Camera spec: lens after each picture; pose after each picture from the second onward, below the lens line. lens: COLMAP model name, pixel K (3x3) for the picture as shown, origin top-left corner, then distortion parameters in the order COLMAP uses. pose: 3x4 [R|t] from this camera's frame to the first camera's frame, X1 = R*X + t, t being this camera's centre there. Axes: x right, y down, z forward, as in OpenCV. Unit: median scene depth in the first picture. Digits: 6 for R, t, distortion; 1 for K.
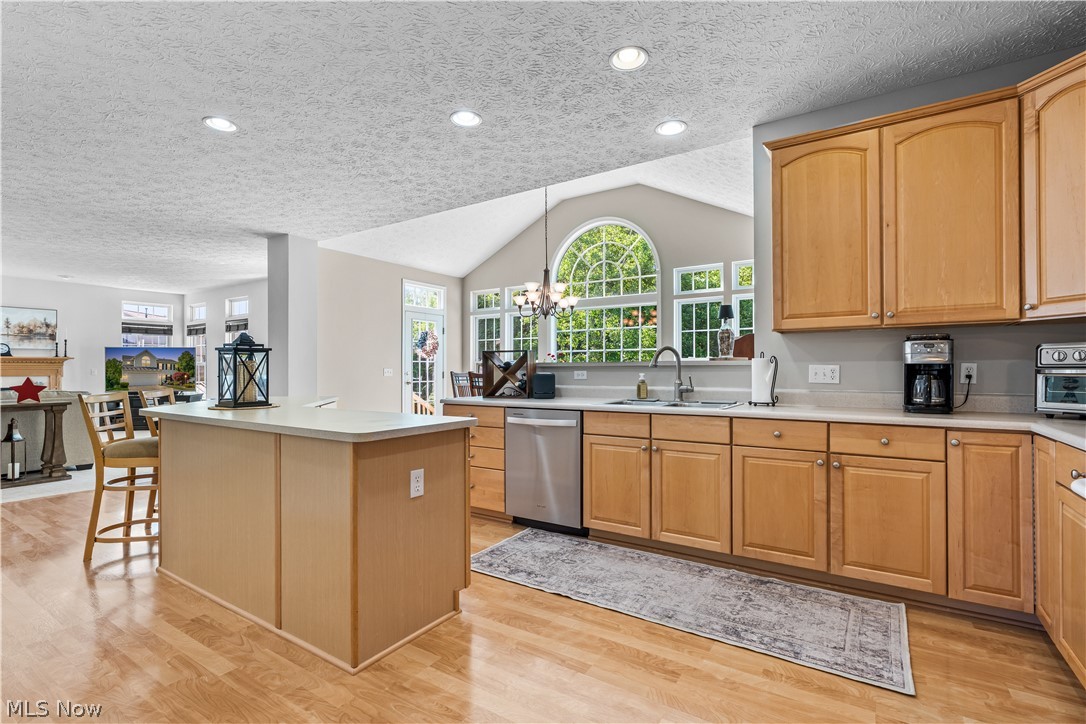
lens RADIAL K [[485.3, 0, 548.3], [0, 485.3, 363.2], [0, 0, 1]] dist [0.002752, 0.002337]
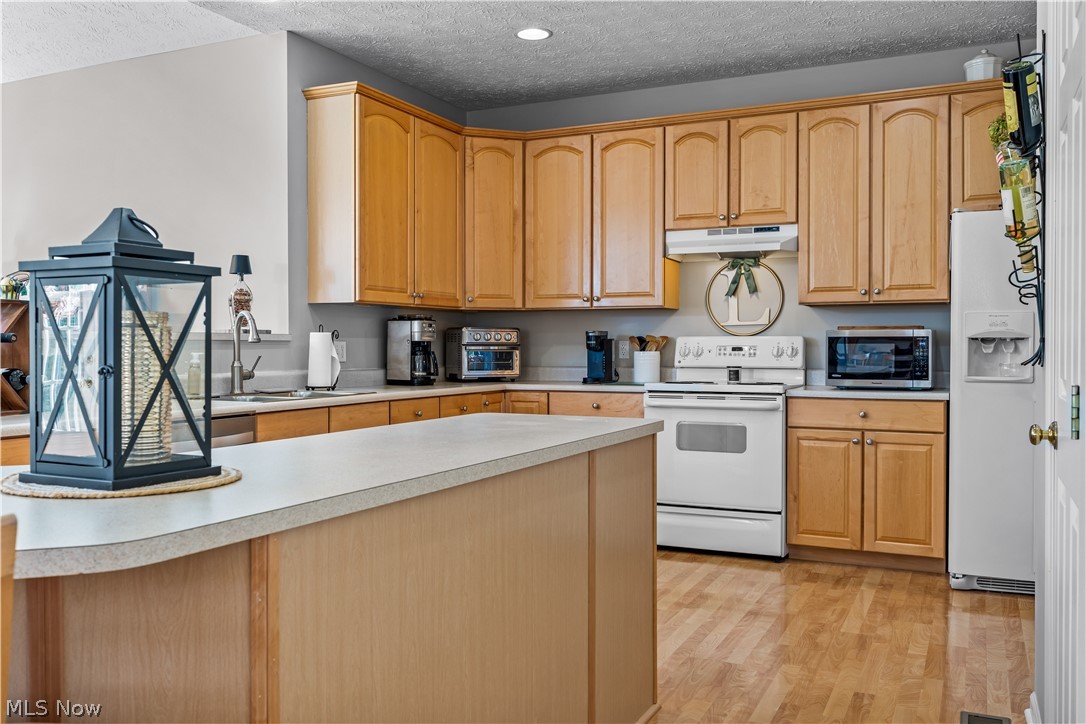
lens RADIAL K [[965.8, 0, 535.0], [0, 965.8, 354.2], [0, 0, 1]] dist [0.029692, 0.001623]
pose [[-0.115710, -0.000781, 0.993283, -1.371587], [-0.012217, 0.999925, -0.000637, 0.026492], [-0.993208, -0.012209, -0.115711, 0.932183]]
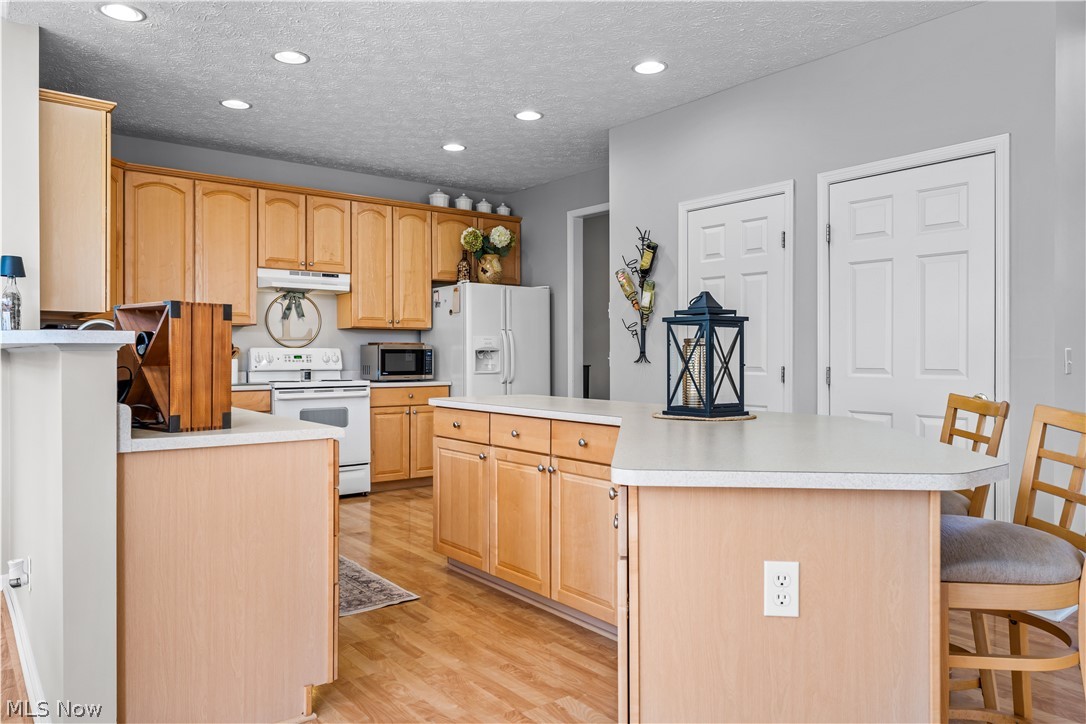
lens RADIAL K [[742.8, 0, 539.2], [0, 742.8, 361.4], [0, 0, 1]] dist [0.011842, -0.000023]
pose [[-0.939671, 0.004258, 0.342052, -0.811756], [0.002303, 0.999979, -0.006119, 0.037477], [-0.342070, -0.004962, -0.939661, 2.124250]]
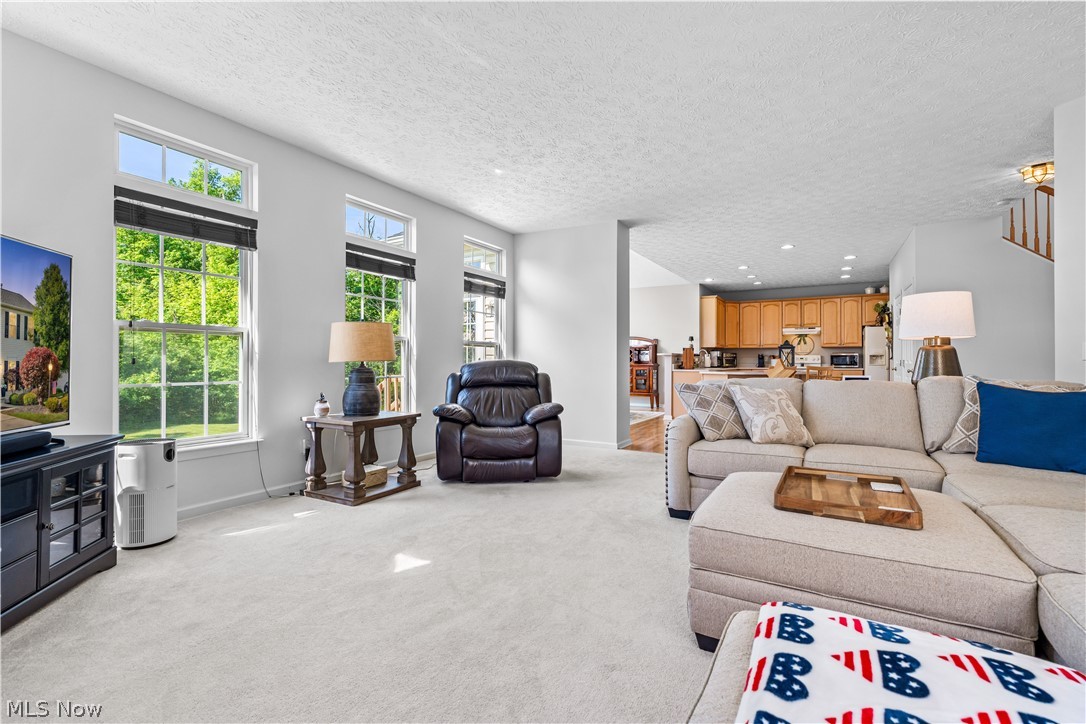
lens RADIAL K [[485.3, 0, 547.0], [0, 485.3, 360.2], [0, 0, 1]] dist [0.002752, 0.002337]
pose [[-0.029118, 0.003990, 0.999568, -3.358660], [-0.013345, 0.999901, -0.004380, 0.070316], [-0.999487, -0.013466, -0.029062, 2.506954]]
